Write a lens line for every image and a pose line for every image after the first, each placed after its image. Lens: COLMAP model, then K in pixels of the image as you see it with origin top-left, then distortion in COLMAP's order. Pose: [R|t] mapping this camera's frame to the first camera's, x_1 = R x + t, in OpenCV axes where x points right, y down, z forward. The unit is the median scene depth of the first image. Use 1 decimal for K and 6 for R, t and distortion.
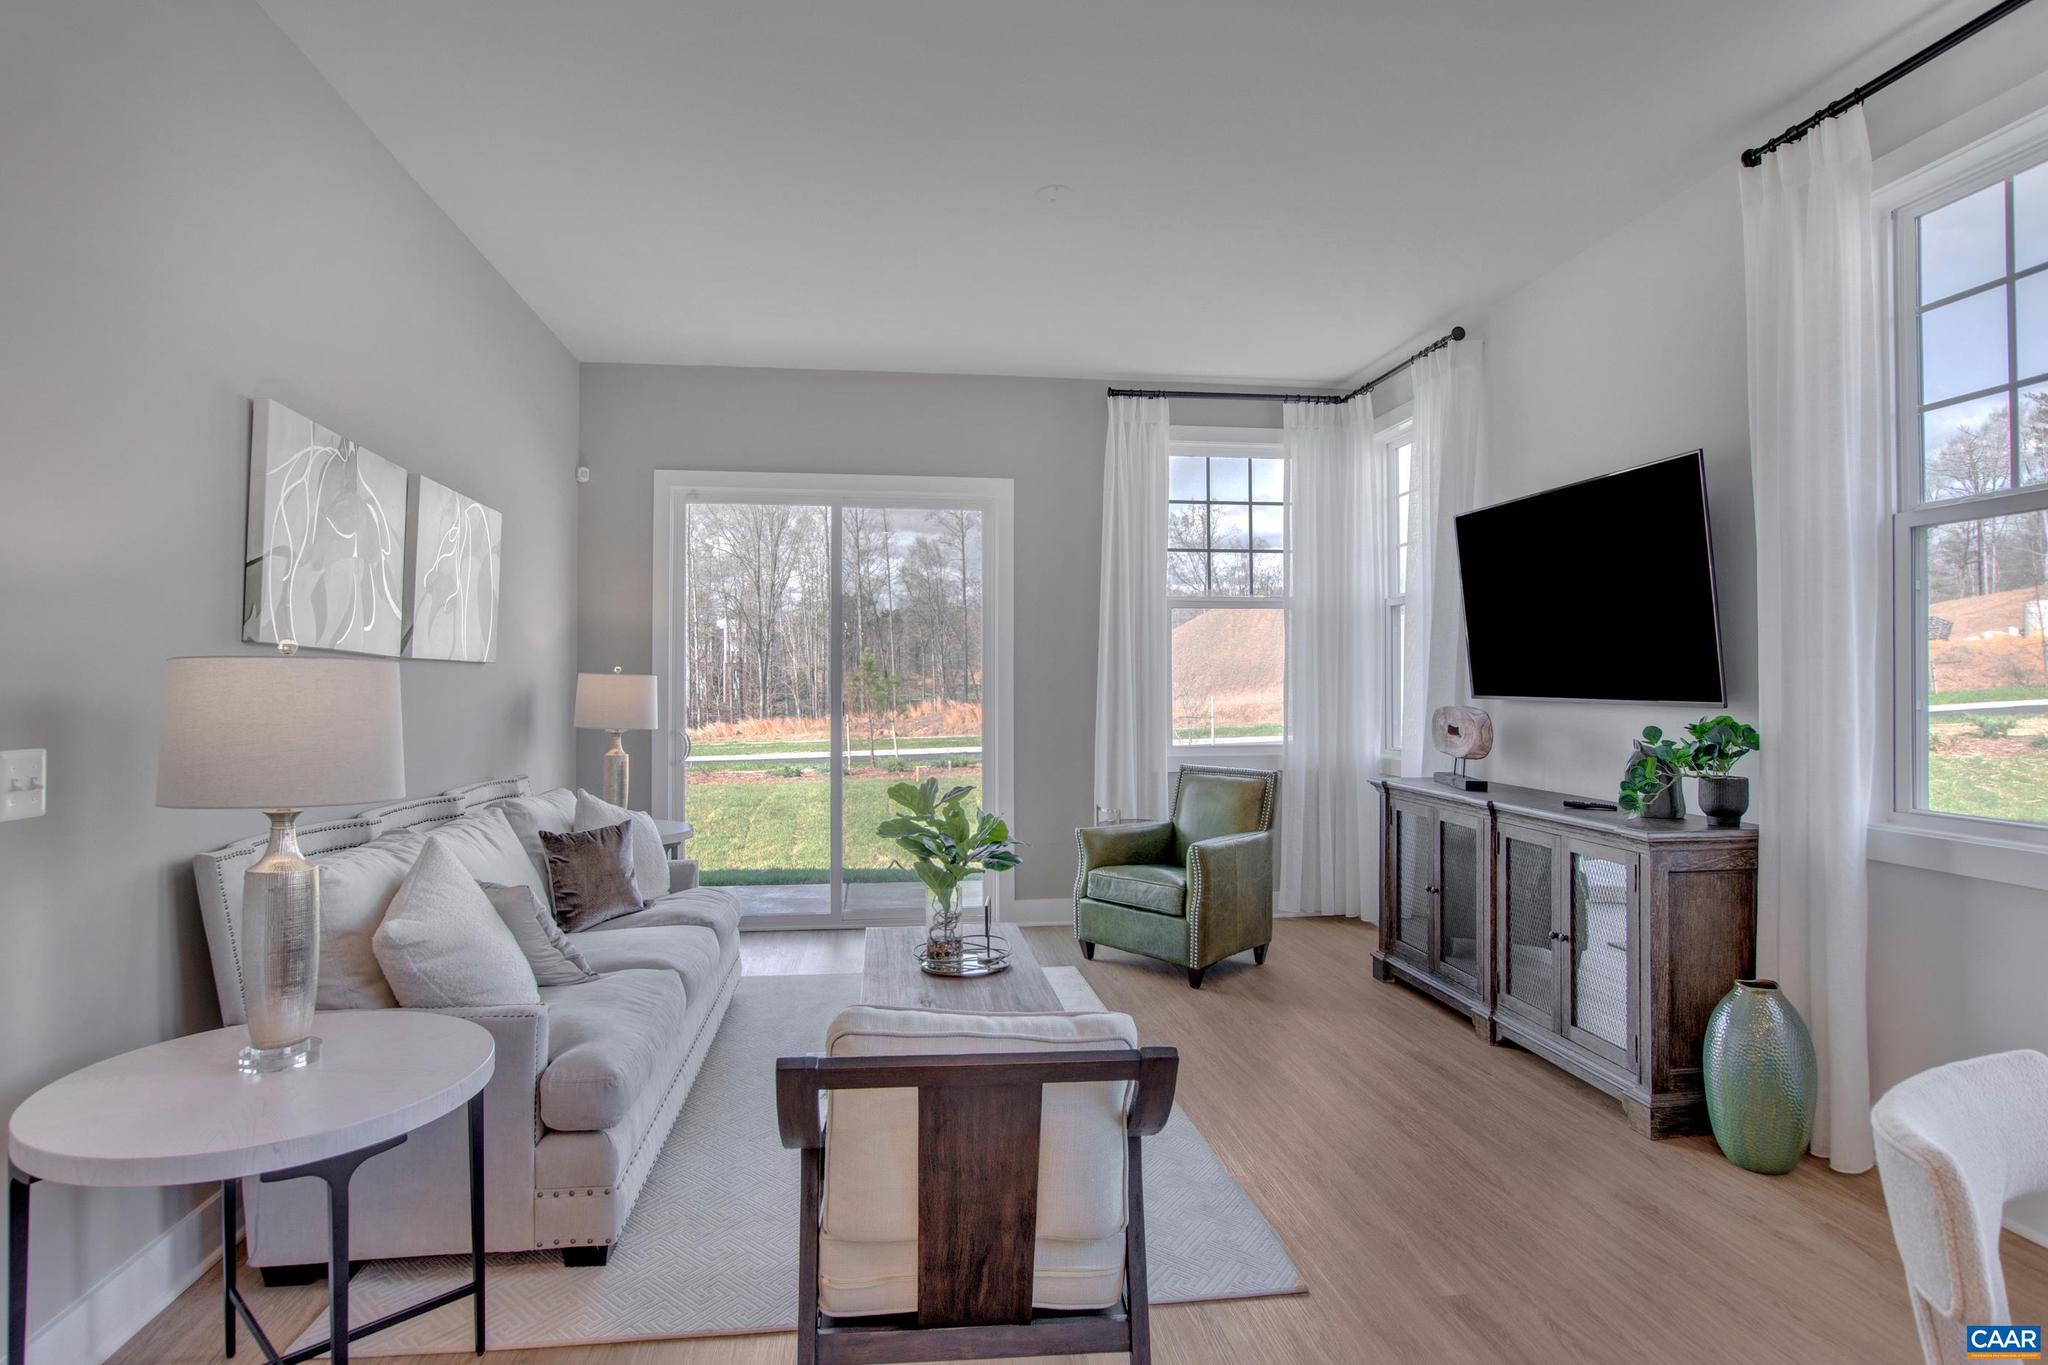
lens RADIAL K [[1063.6, 0, 1007.0], [0, 1063.6, 672.7], [0, 0, 1]] dist [-0.044049, -0.000359]
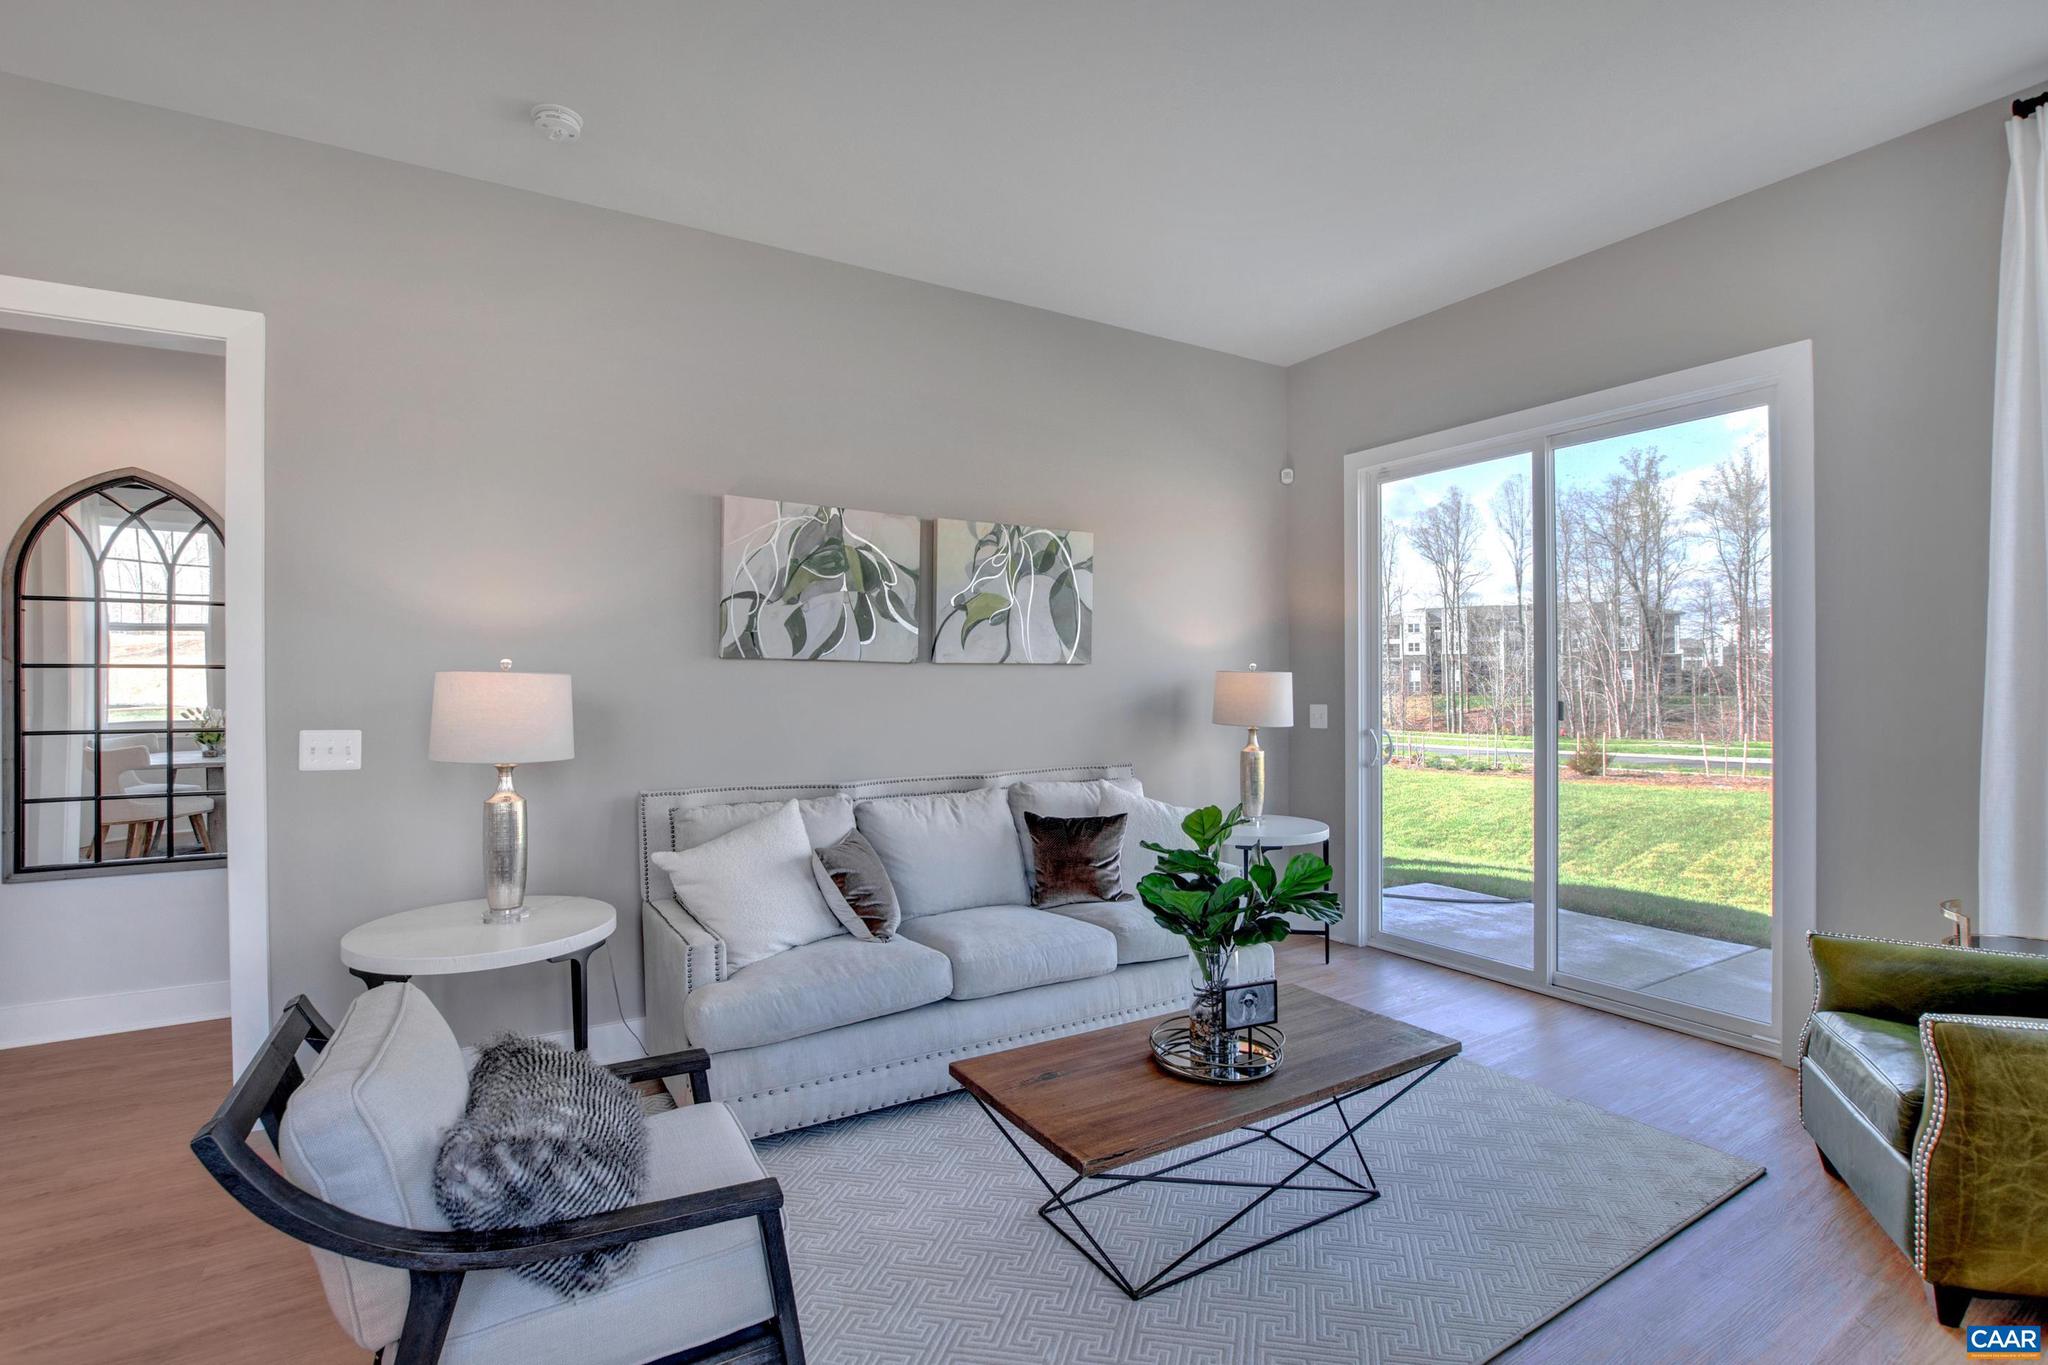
lens RADIAL K [[937.5, 0, 1024.0], [0, 937.5, 678.0], [0, 0, 1]] dist [-0.013503, 0.000152]
pose [[0.394354, 0.004106, -0.918950, 0.395128], [0.011666, 0.999887, 0.009474, -0.003564], [0.918885, -0.014457, 0.394261, 0.481645]]
